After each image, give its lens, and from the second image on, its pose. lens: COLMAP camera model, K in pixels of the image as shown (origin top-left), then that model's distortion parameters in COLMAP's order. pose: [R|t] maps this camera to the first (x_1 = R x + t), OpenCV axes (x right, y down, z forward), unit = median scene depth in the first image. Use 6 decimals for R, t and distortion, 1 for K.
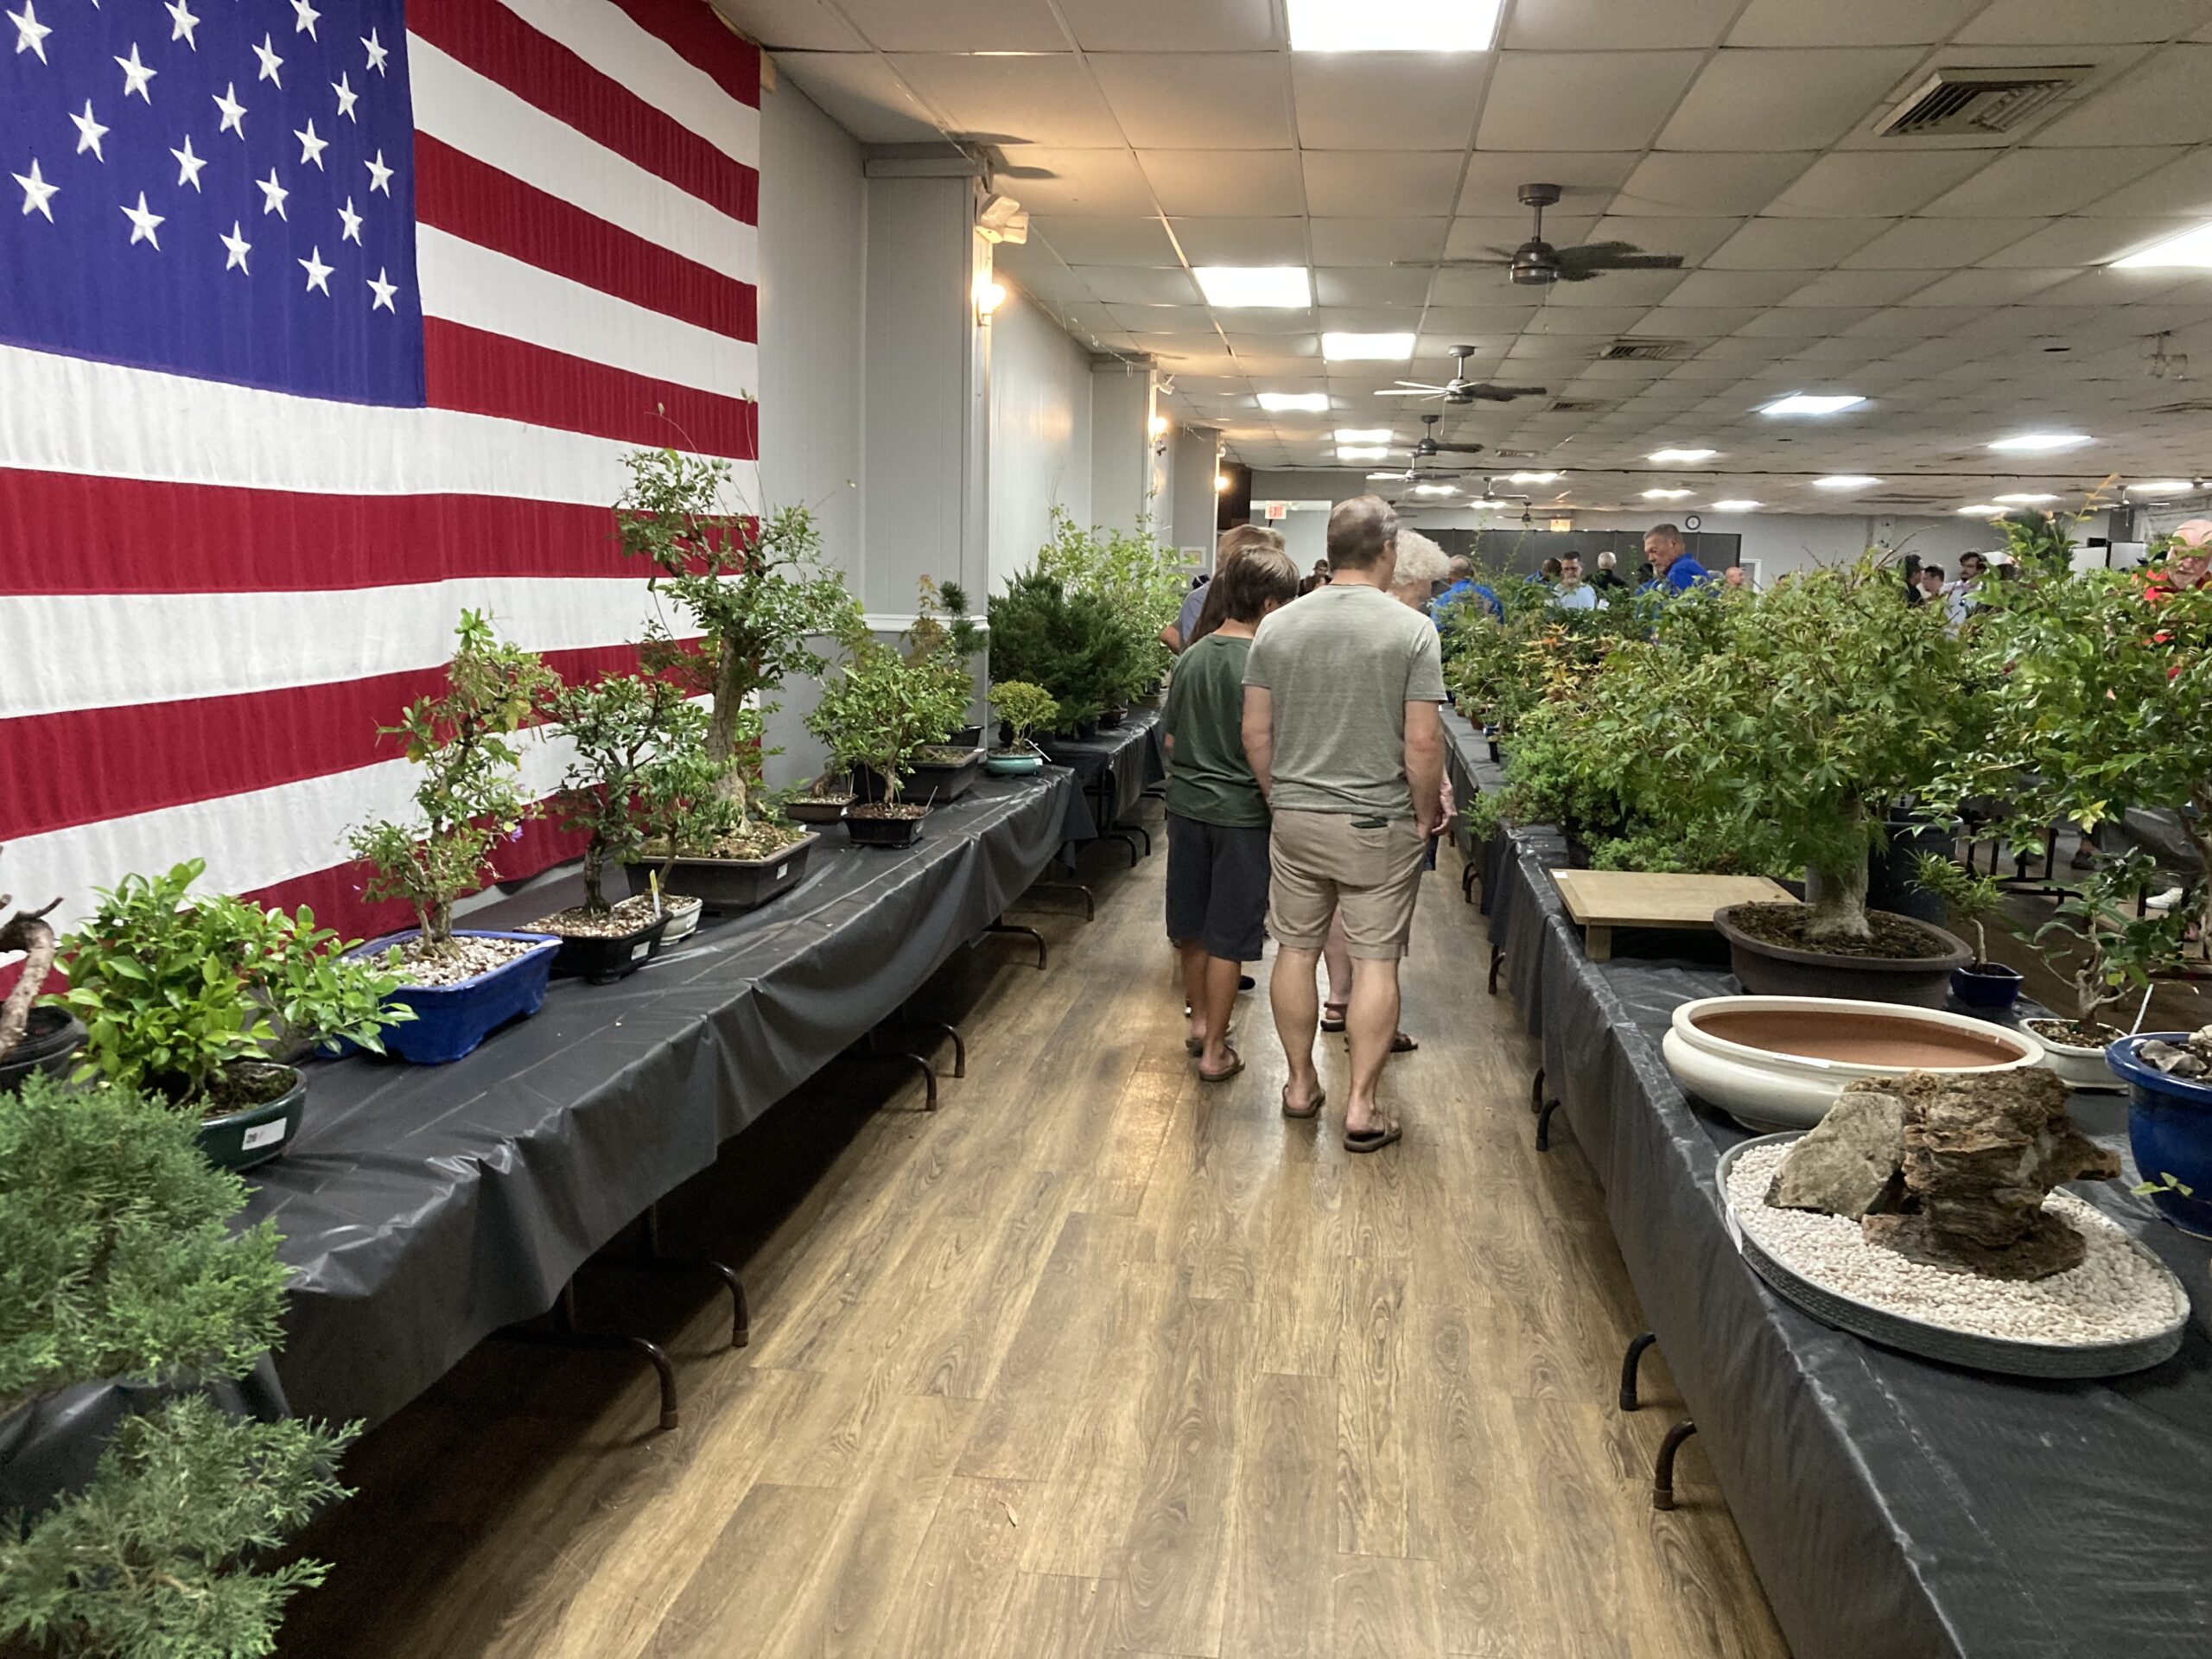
lens RADIAL K [[1854.1, 0, 1106.0], [0, 1854.1, 829.5], [0, 0, 1]] dist [-0.013090, -0.001956]
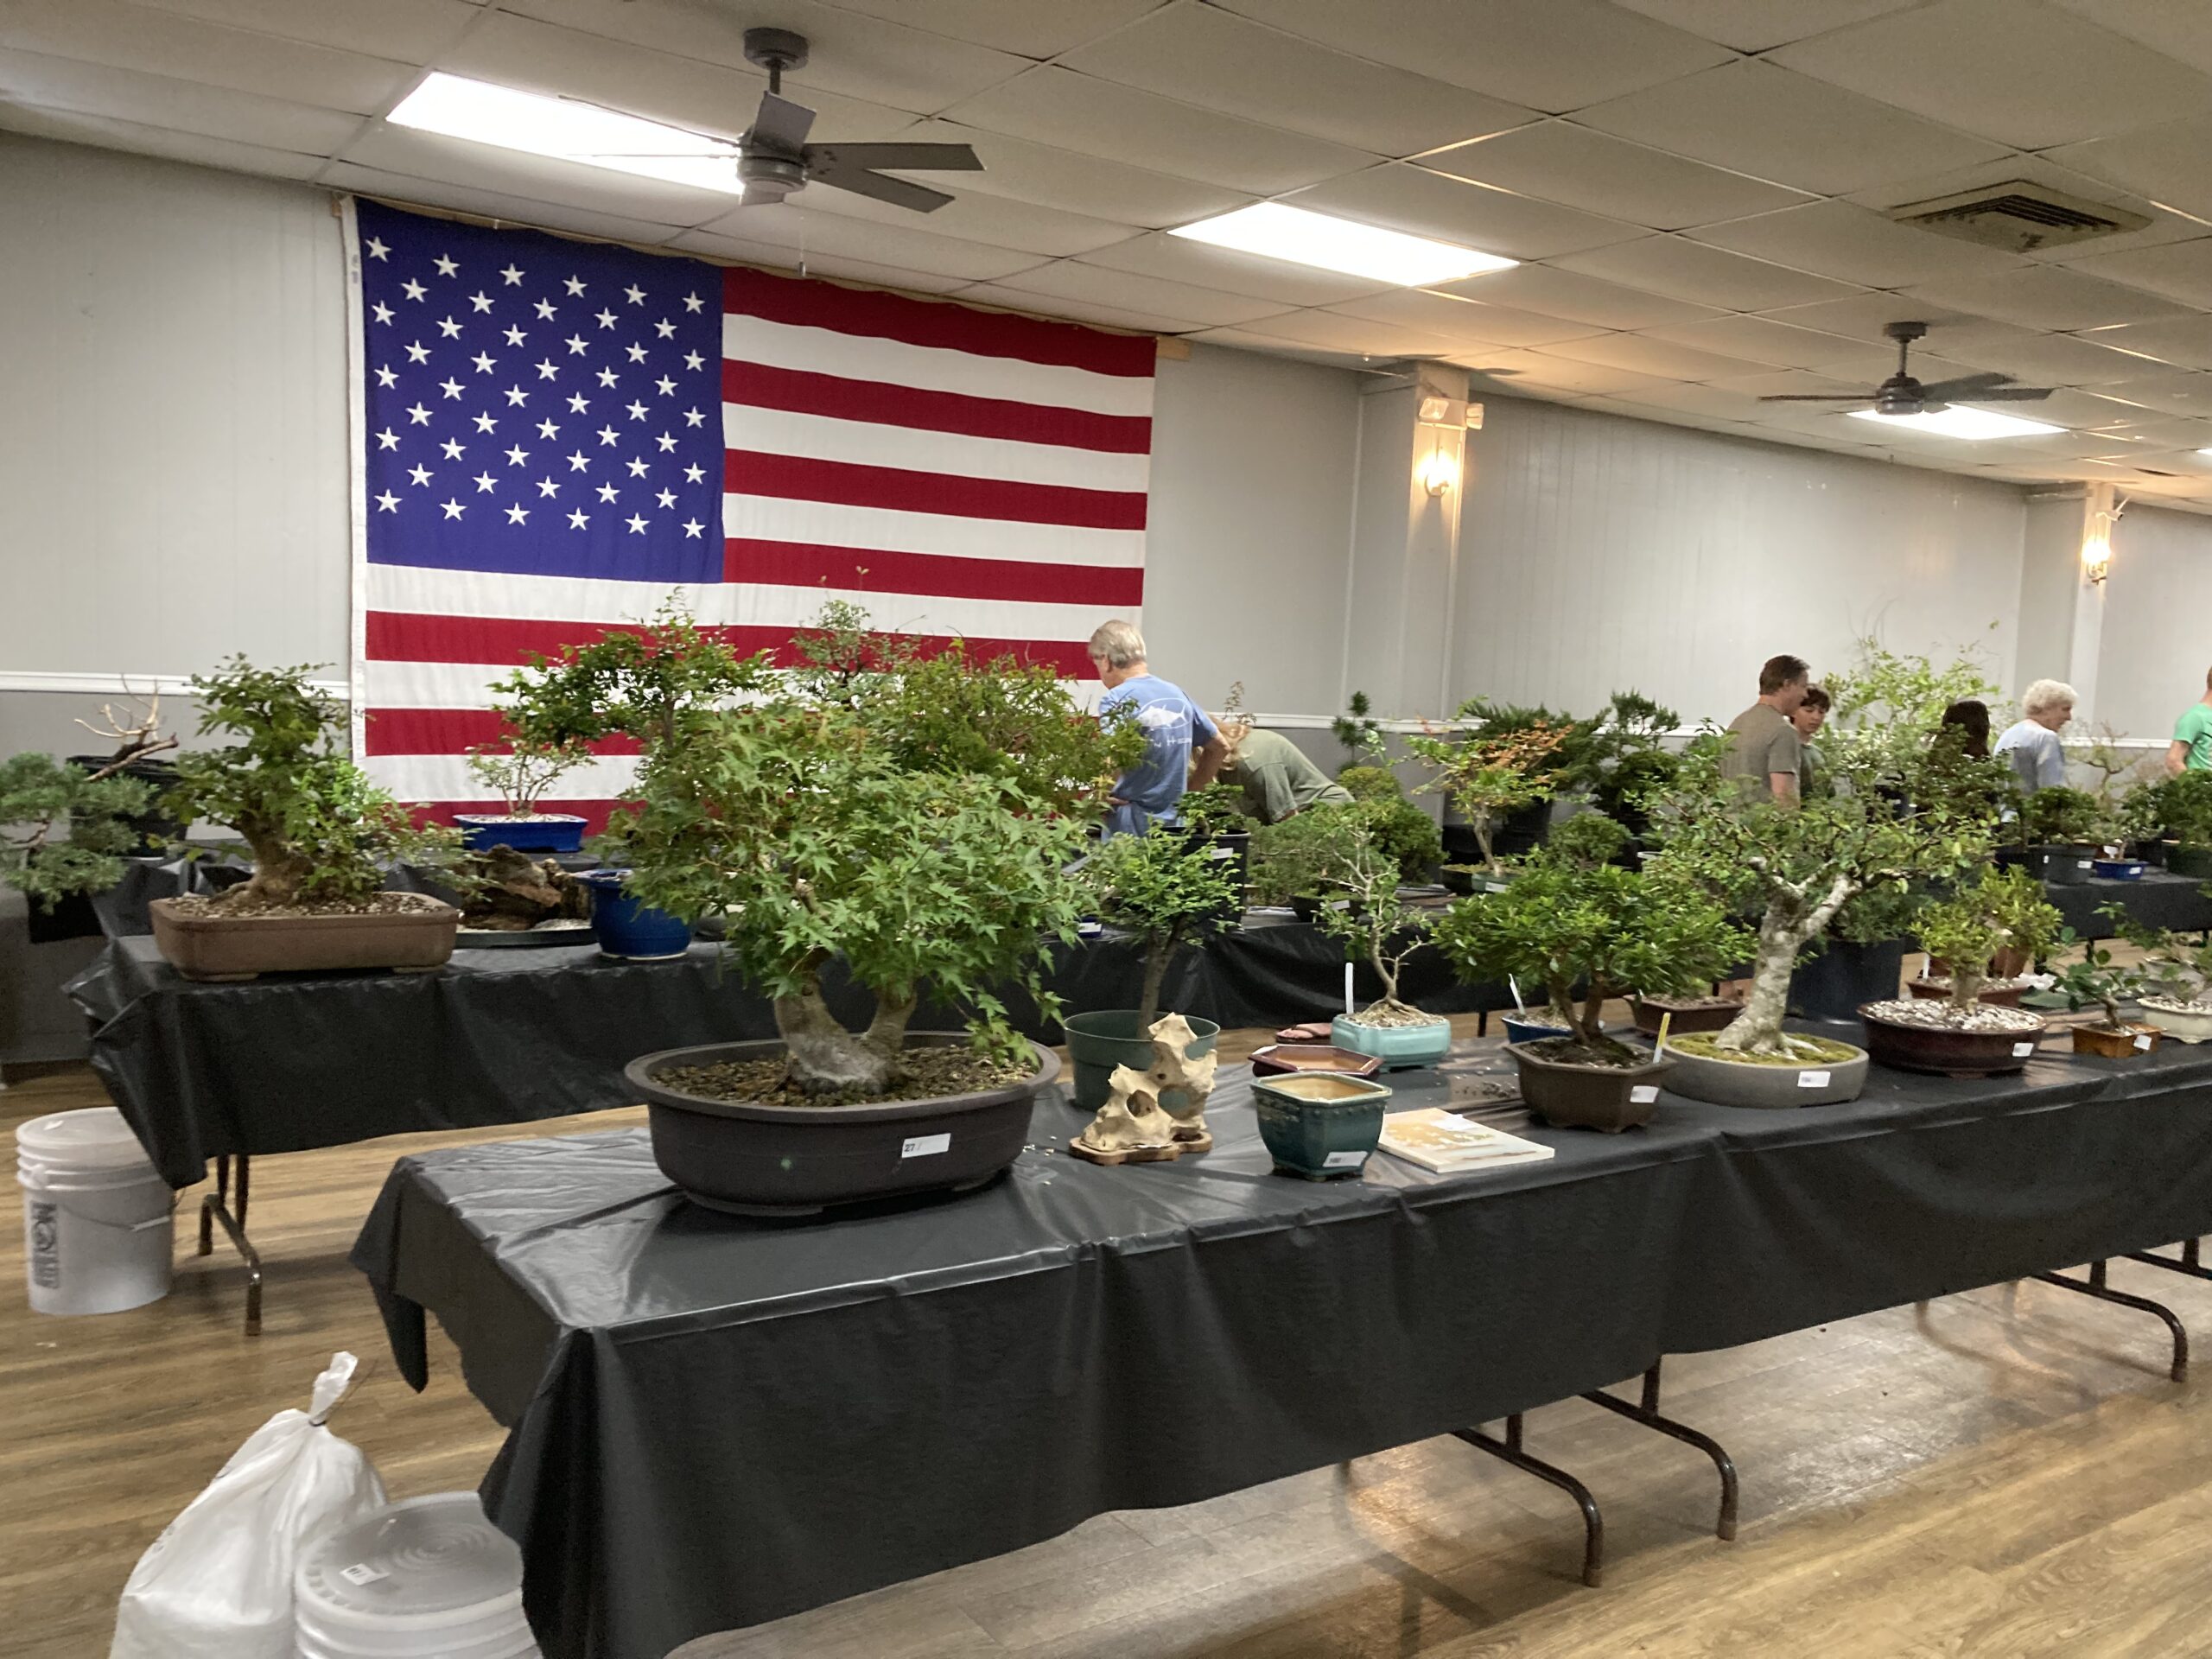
lens RADIAL K [[1795.4, 0, 1106.0], [0, 1795.4, 829.5], [0, 0, 1]] dist [0.001323, -0.002327]
pose [[0.664812, 0.064950, -0.744182, 0.905879], [-0.122587, 0.992193, -0.022917, 0.022936], [0.736884, 0.106463, 0.667584, 0.013262]]
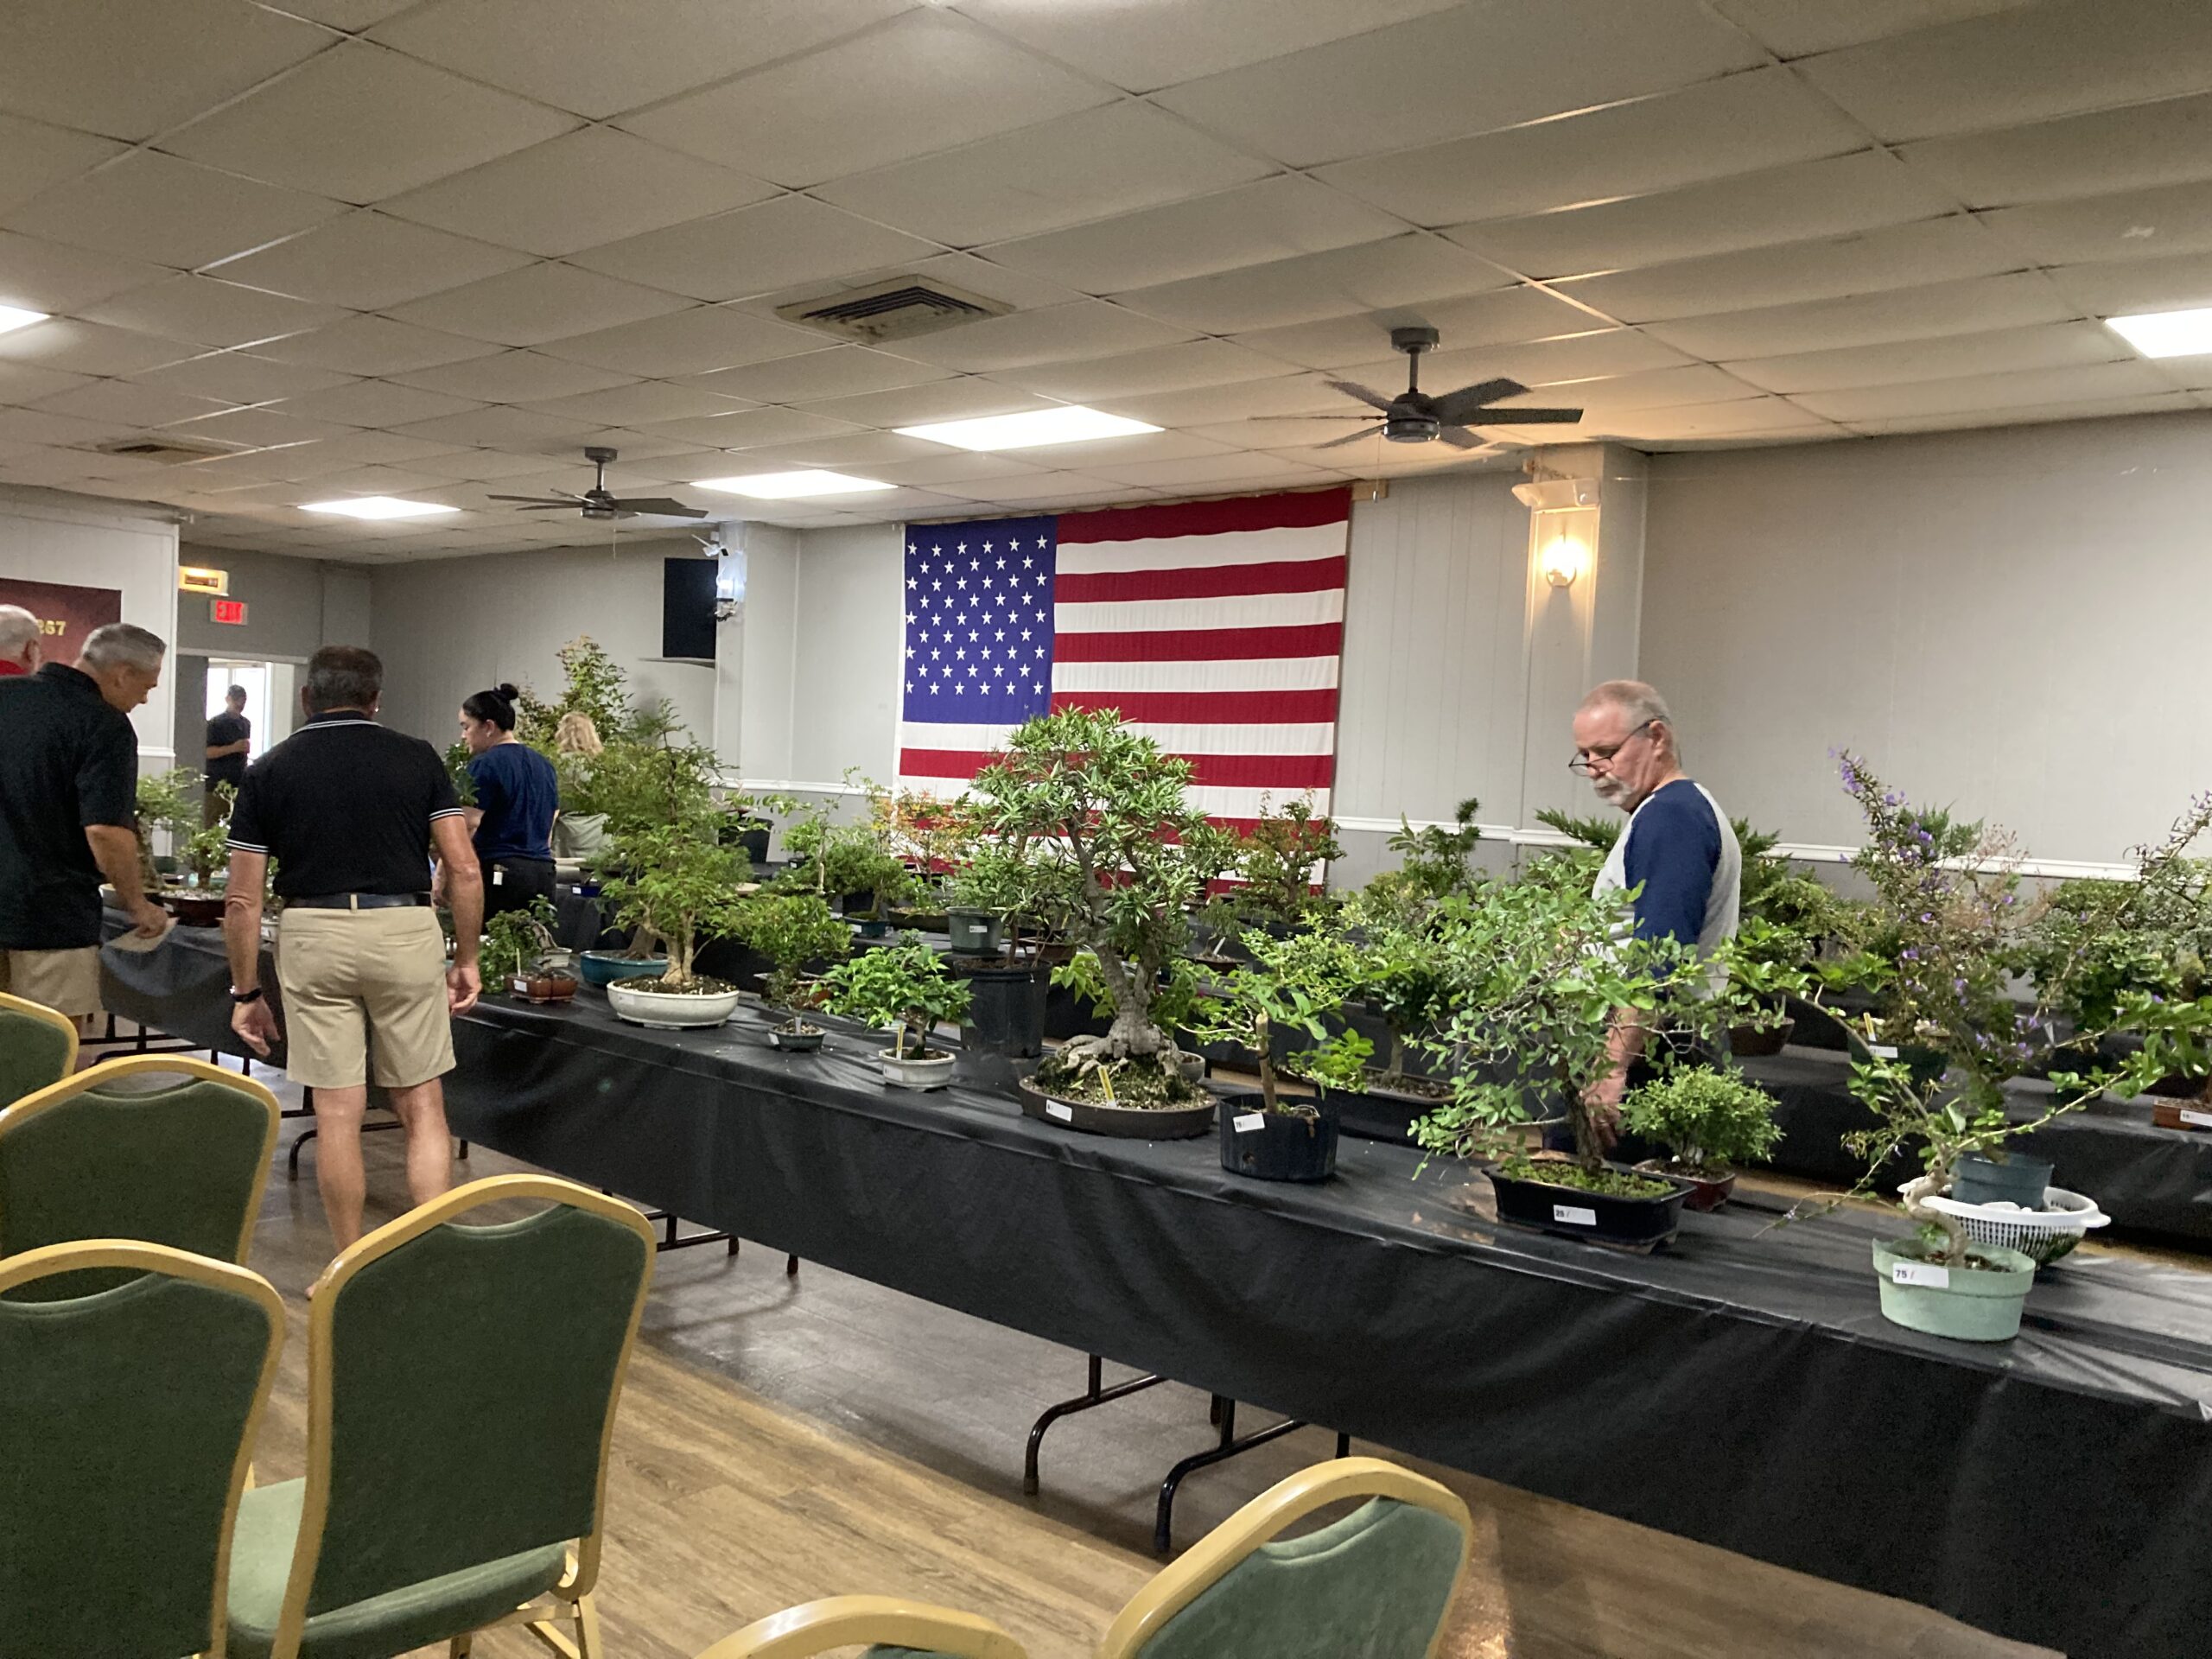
lens RADIAL K [[1770.1, 0, 1108.4], [0, 1770.1, 885.3], [0, 0, 1]] dist [0.100979, -0.174066]
pose [[-0.560069, -0.004163, -0.828436, 1.294151], [-0.172094, 0.978758, 0.111426, -0.198957], [0.810374, 0.204975, -0.548889, 1.773556]]
